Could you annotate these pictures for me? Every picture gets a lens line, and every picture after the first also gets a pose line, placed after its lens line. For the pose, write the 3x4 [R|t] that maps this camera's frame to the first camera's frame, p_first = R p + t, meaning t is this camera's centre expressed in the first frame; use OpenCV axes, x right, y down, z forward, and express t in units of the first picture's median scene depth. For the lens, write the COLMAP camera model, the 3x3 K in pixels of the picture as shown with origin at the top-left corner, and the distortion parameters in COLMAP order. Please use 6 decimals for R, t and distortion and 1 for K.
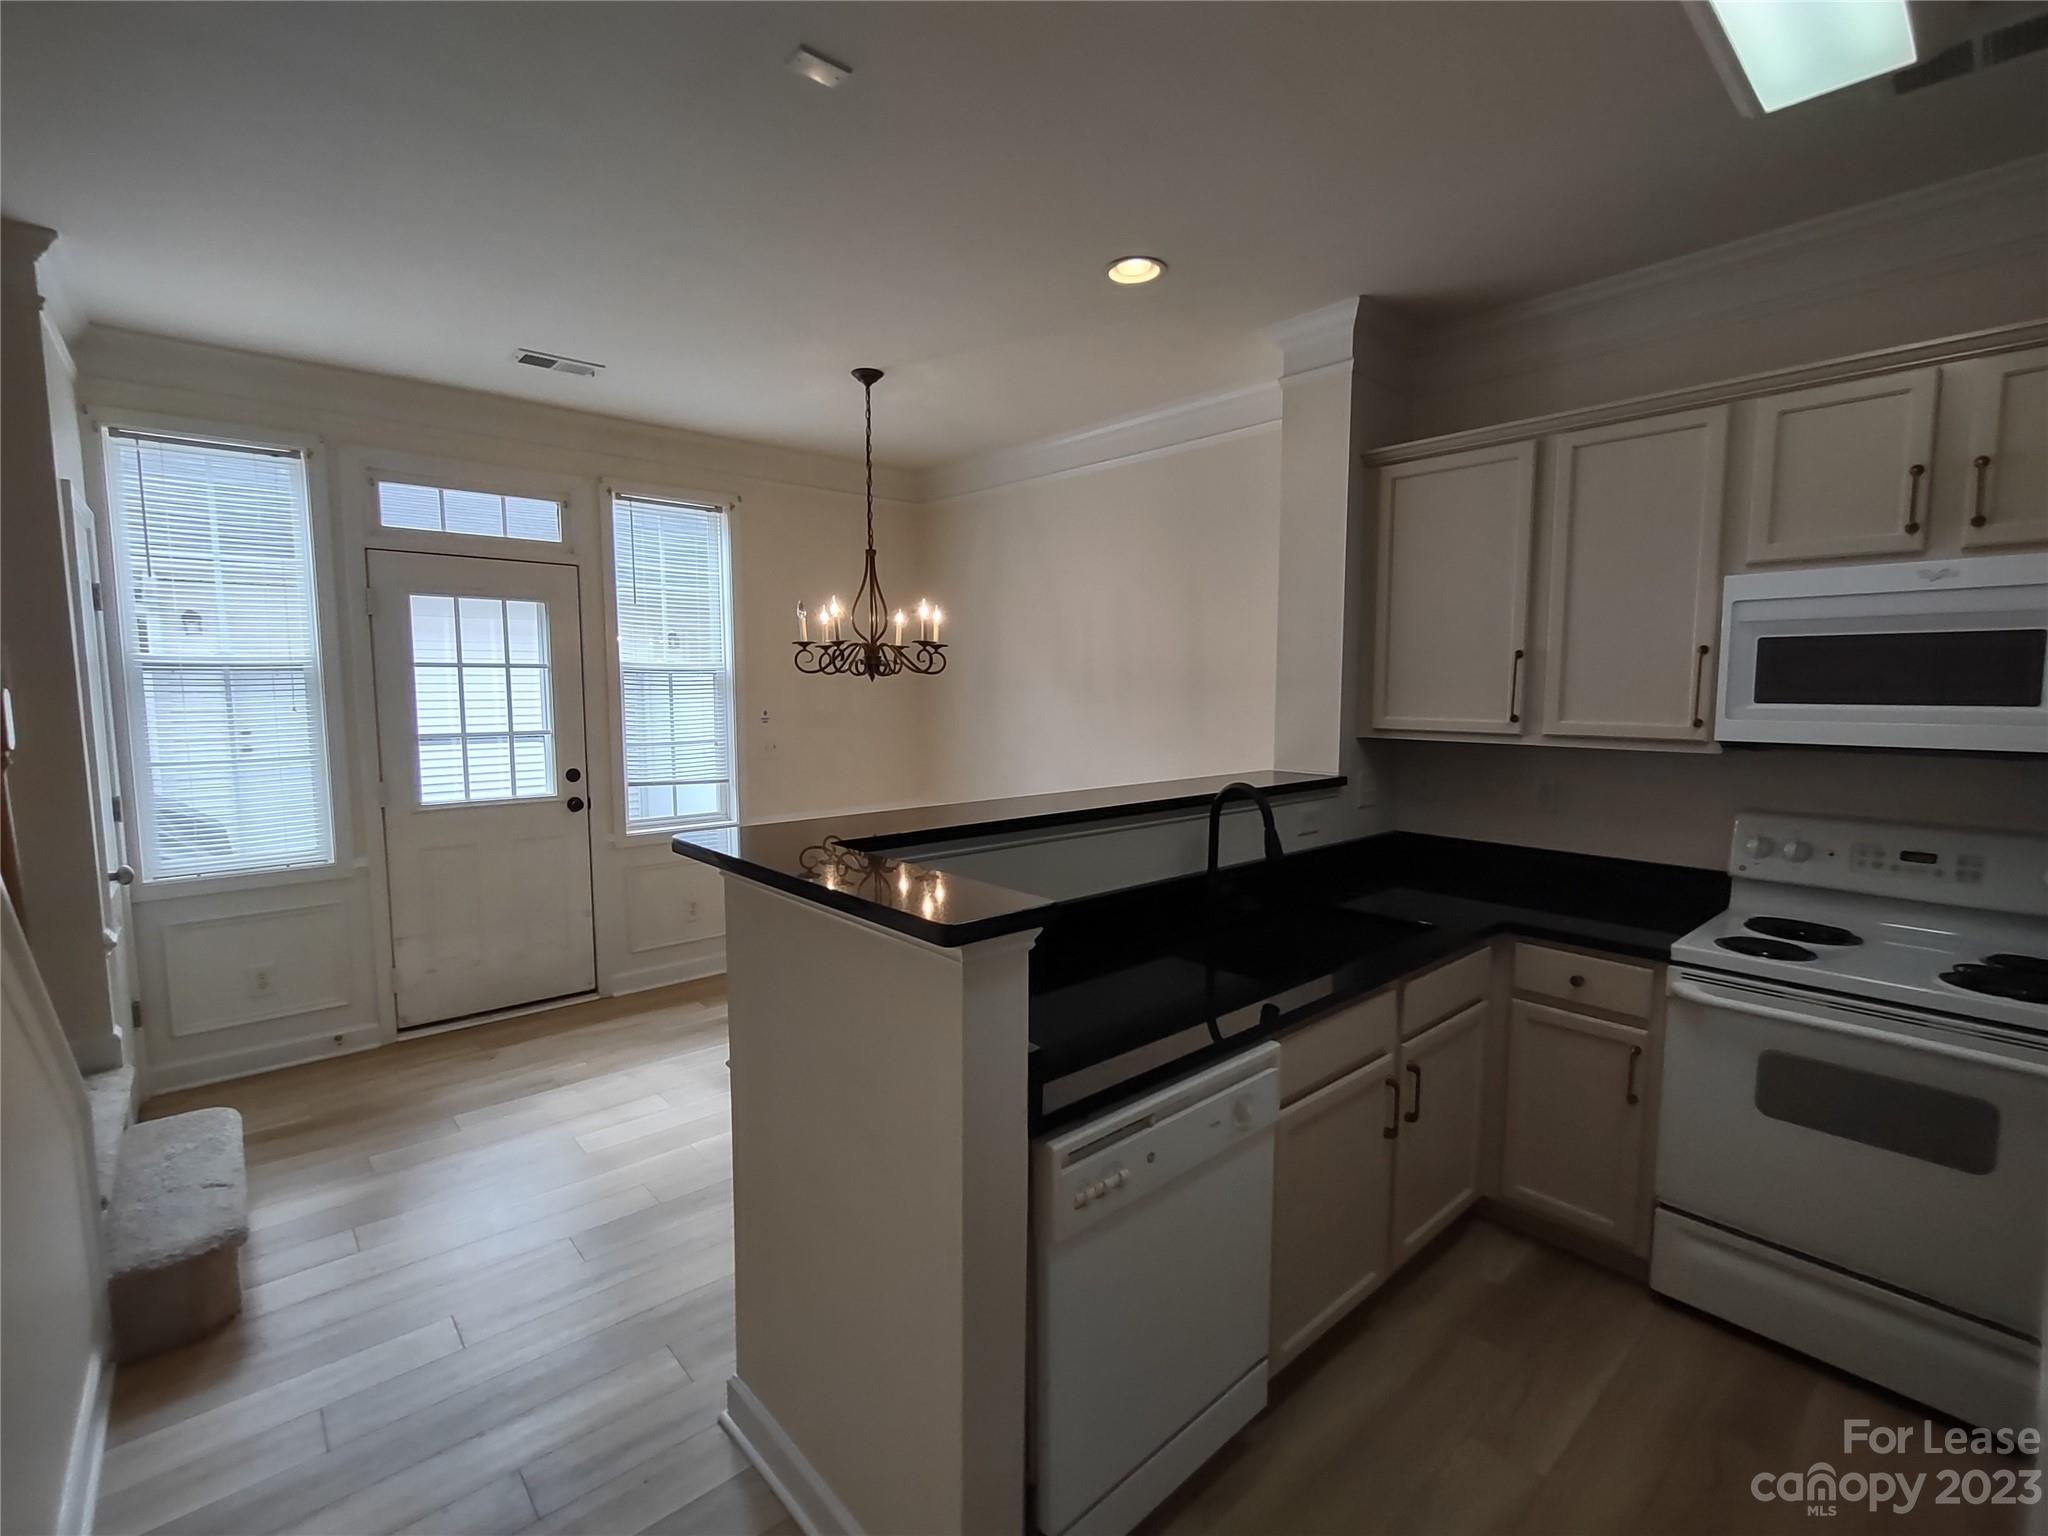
lens RADIAL K [[926.3, 0, 1028.5], [0, 926.3, 767.9], [0, 0, 1]] dist [0.000007, 0.000372]
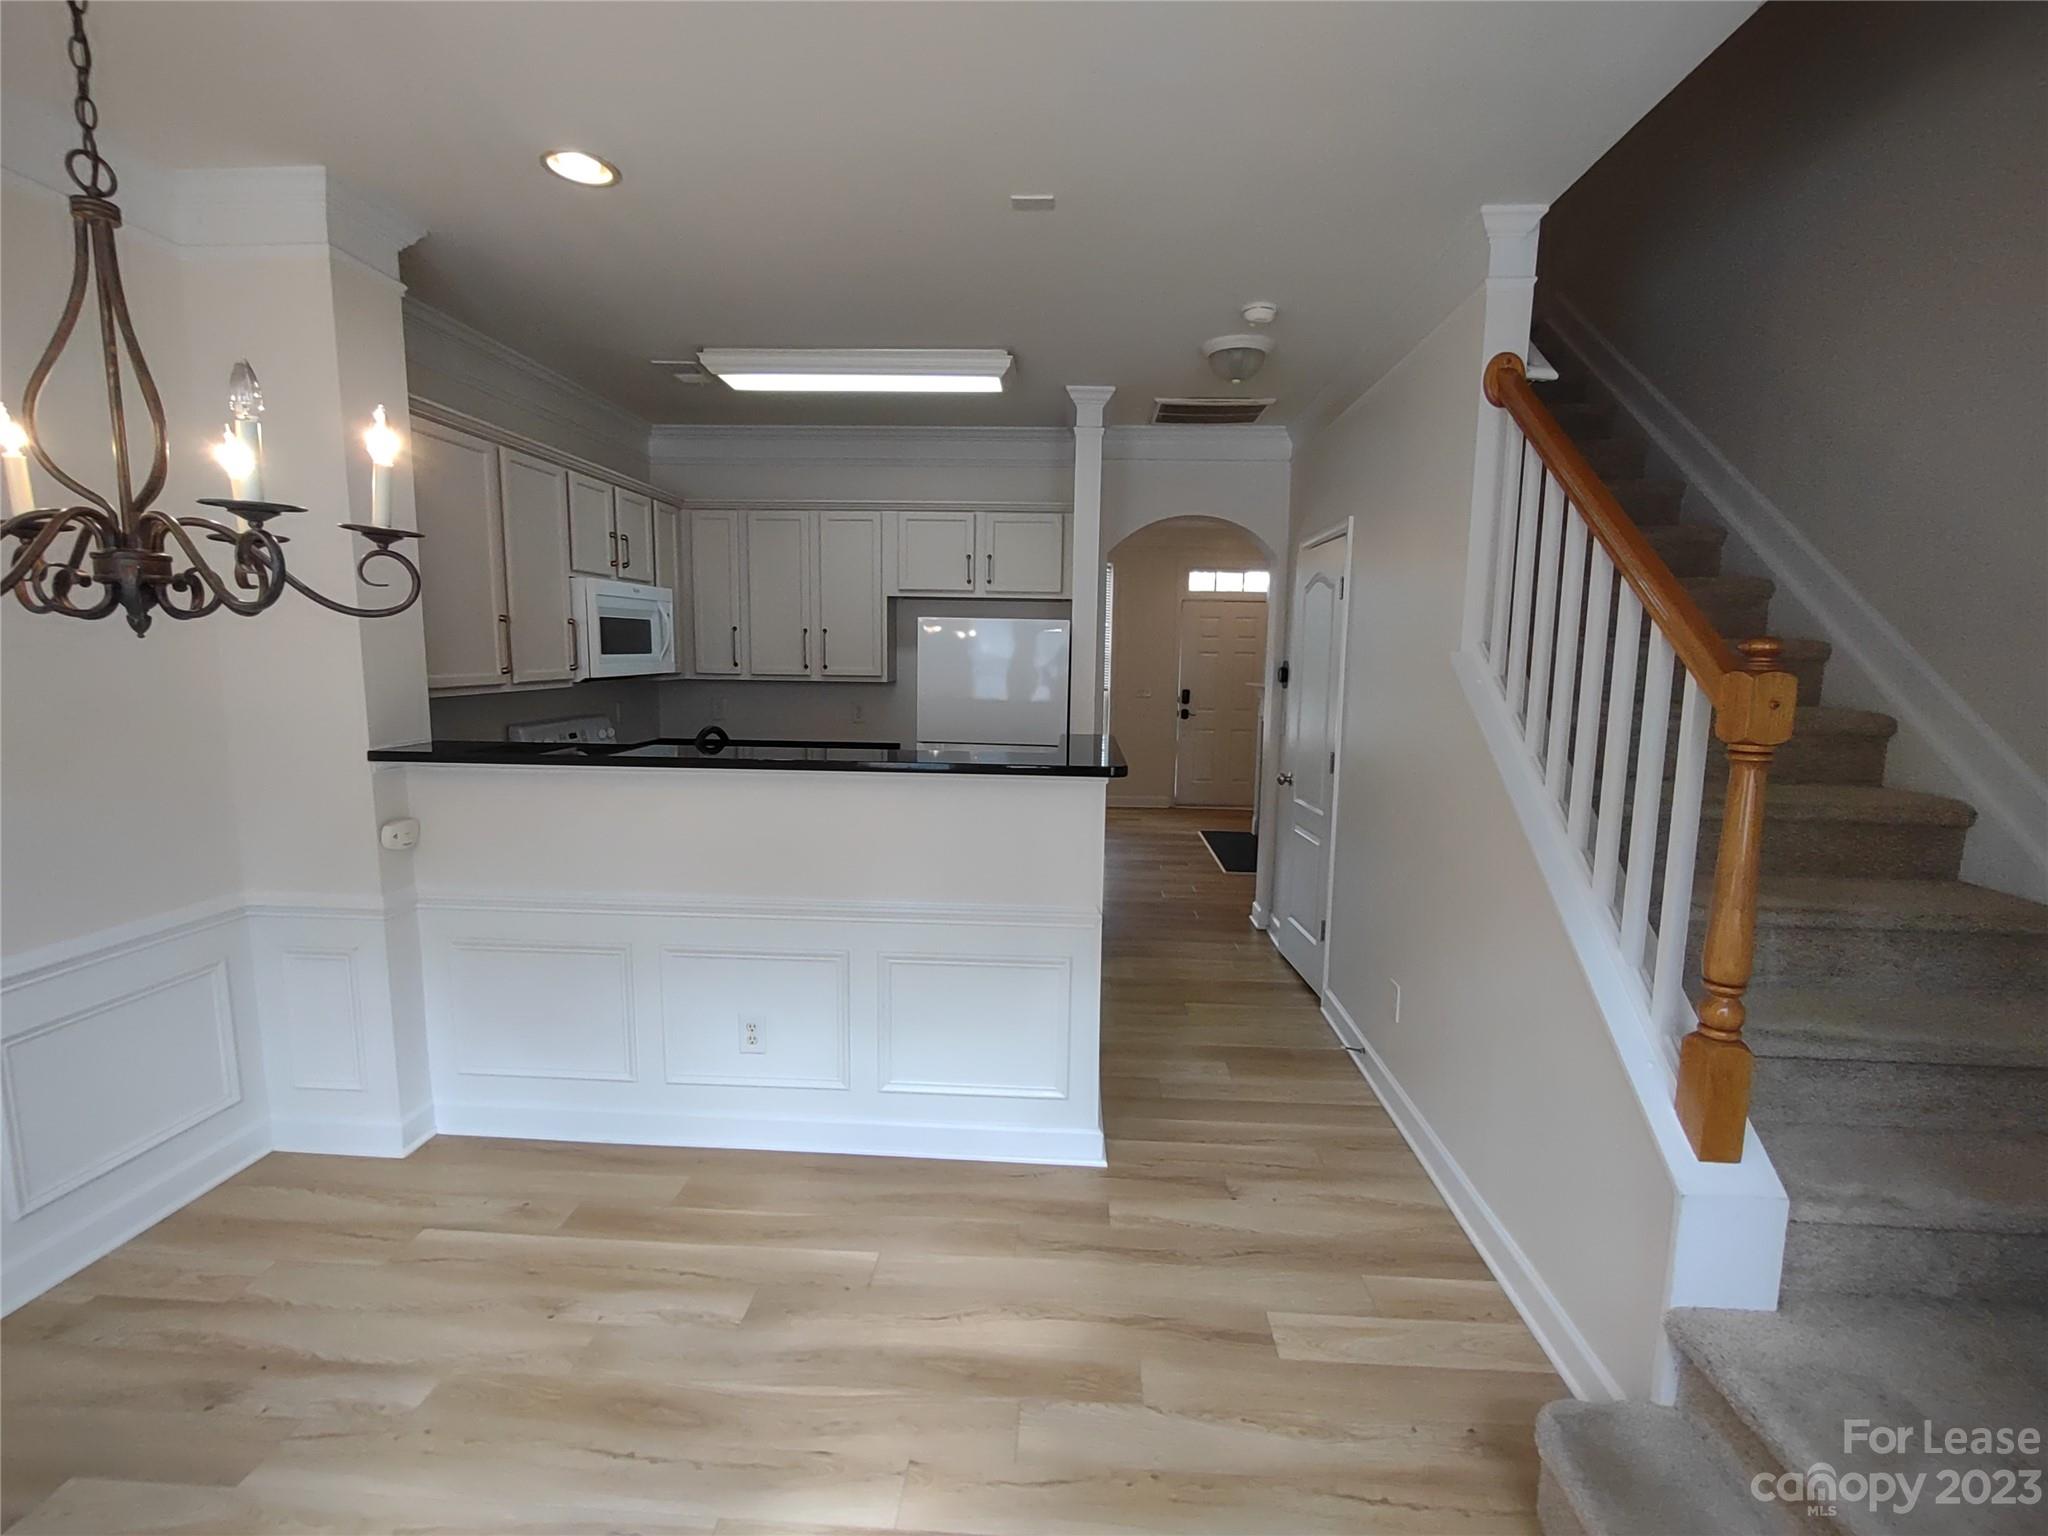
lens RADIAL K [[926.3, 0, 1028.5], [0, 926.3, 767.9], [0, 0, 1]] dist [0.000007, 0.000372]
pose [[-0.710162, -0.098902, 0.697057, -0.945820], [0.054104, 0.979490, 0.194095, -0.145642], [-0.701956, 0.175553, -0.690245, 1.571495]]
